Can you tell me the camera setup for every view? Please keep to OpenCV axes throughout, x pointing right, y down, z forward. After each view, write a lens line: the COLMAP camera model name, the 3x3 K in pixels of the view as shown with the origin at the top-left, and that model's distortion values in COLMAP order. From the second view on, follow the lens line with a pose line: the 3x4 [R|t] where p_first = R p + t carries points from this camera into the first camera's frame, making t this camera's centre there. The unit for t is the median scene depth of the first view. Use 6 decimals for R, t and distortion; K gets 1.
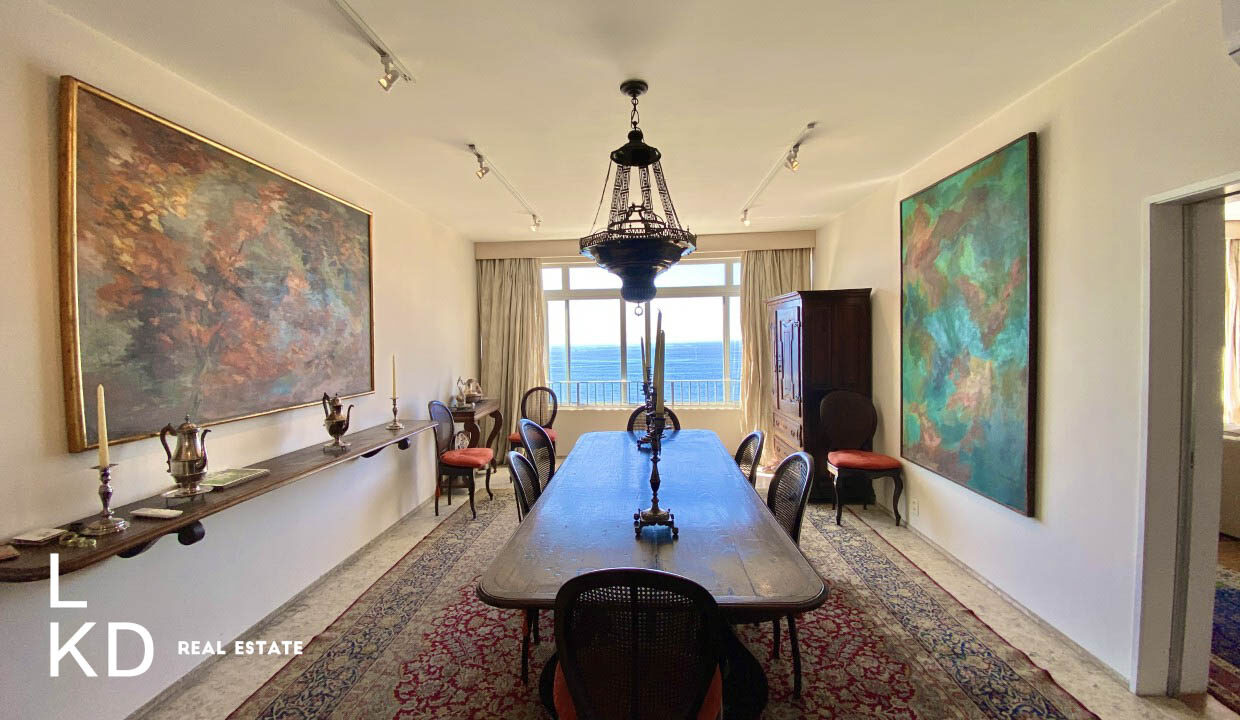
lens RADIAL K [[501.5, 0, 632.8], [0, 501.5, 358.4], [0, 0, 1]] dist [0.006472, -0.013951]
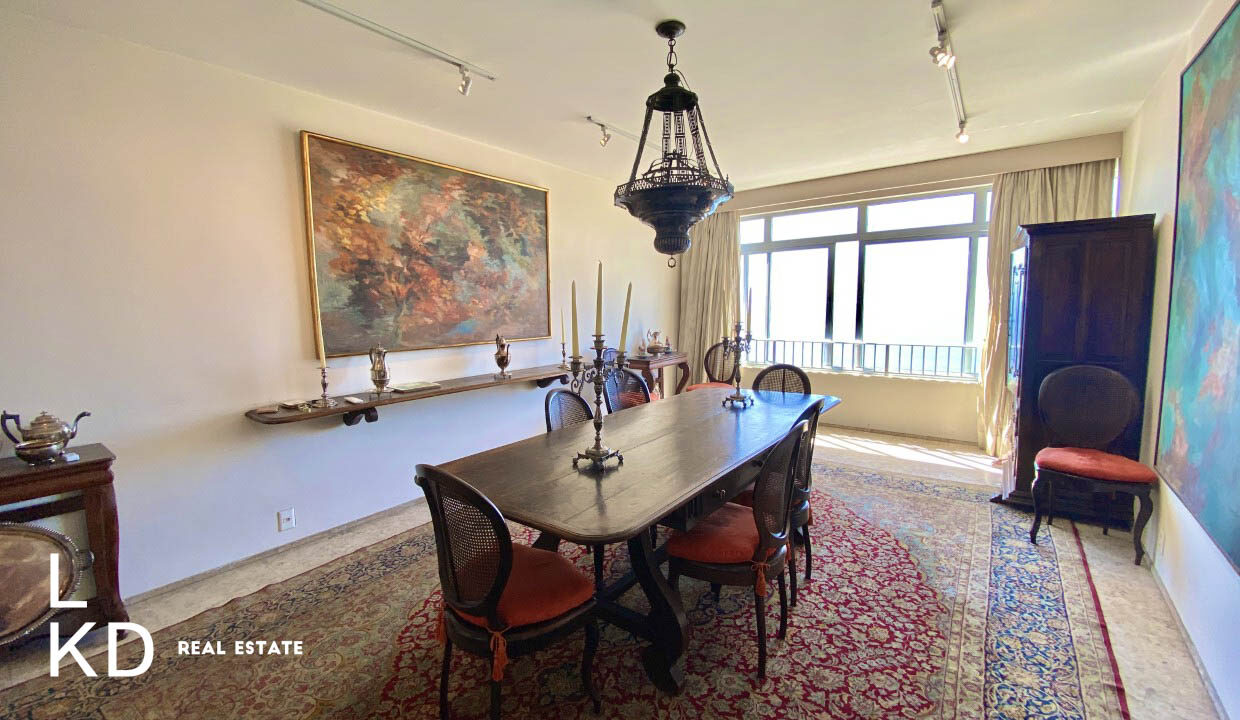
lens RADIAL K [[501.5, 0, 624.2], [0, 501.5, 361.2], [0, 0, 1]] dist [0.006472, -0.013951]
pose [[0.830056, 0.067716, -0.553554, 0.474755], [-0.019798, 0.995553, 0.092098, 0.011559], [0.557329, -0.065487, 0.827705, 0.102354]]
